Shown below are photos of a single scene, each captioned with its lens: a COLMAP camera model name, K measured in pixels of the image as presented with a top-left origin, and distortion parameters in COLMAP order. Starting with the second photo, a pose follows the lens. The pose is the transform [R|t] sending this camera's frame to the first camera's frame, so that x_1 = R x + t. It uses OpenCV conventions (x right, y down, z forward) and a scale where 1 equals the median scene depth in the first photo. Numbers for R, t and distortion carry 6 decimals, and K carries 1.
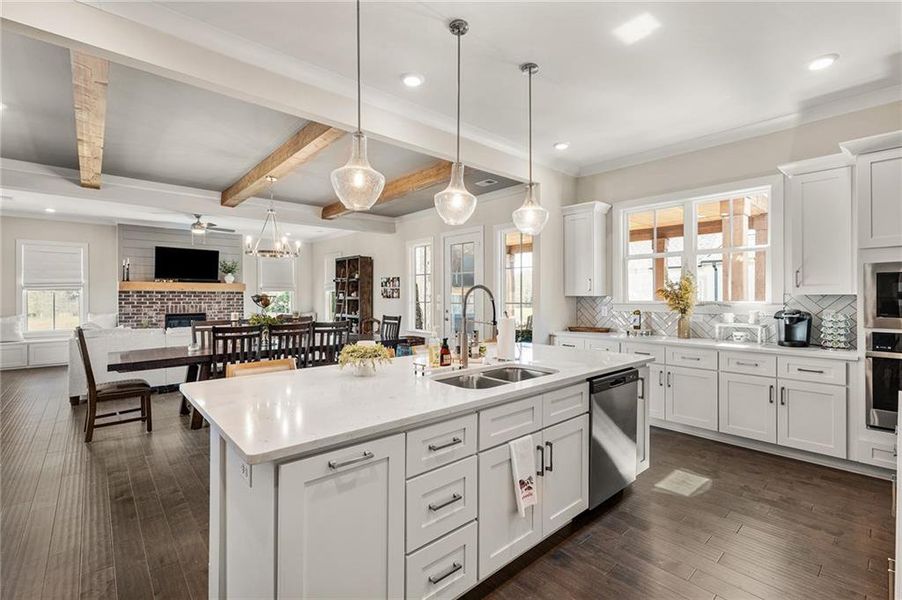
lens RADIAL K [[402.2, 0, 446.8], [0, 402.2, 295.5], [0, 0, 1]] dist [-0.001373, 0.000188]
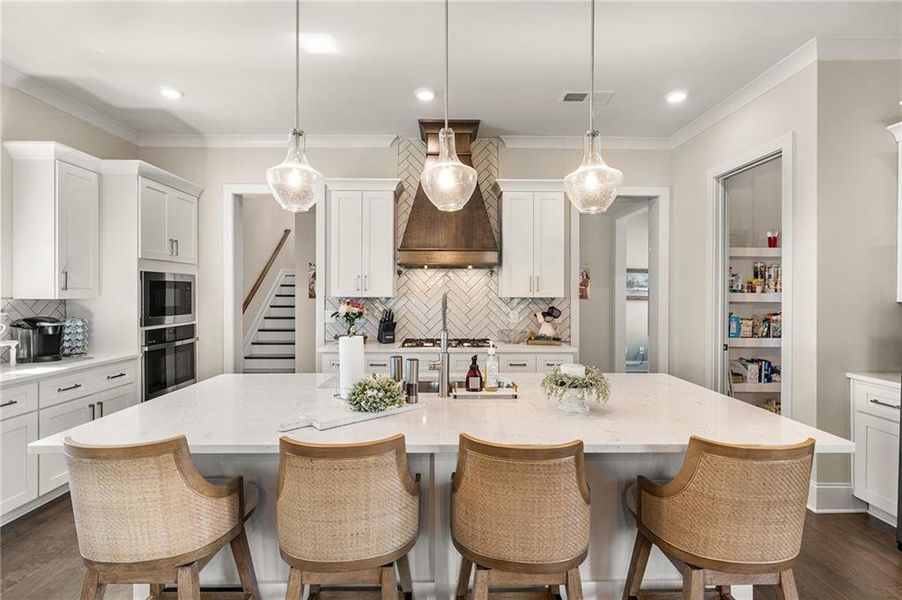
lens RADIAL K [[423.0, 0, 448.6], [0, 423.0, 293.6], [0, 0, 1]] dist [0.003239, -0.001368]
pose [[-0.763423, -0.001067, 0.645898, -0.255265], [-0.000954, 0.999999, 0.000525, -0.010461], [-0.645898, -0.000216, -0.763423, 0.836904]]
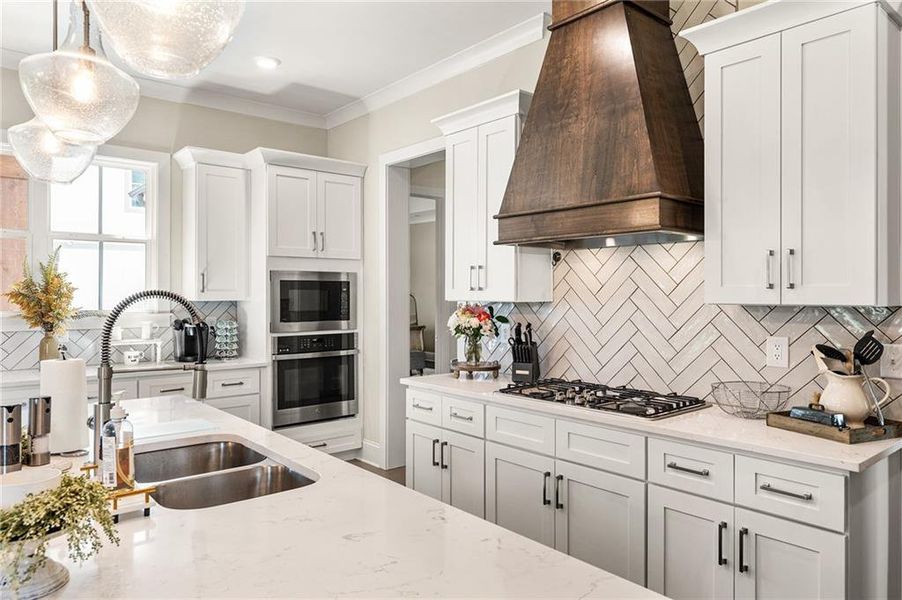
lens RADIAL K [[605.0, 0, 449.4], [0, 605.0, 295.9], [0, 0, 1]] dist [-0.004859, 0.002173]
pose [[0.018168, -0.001465, 0.999834, -0.308436], [-0.000604, 0.999999, 0.001477, -0.010800], [-0.999835, -0.000631, 0.018168, 0.317306]]
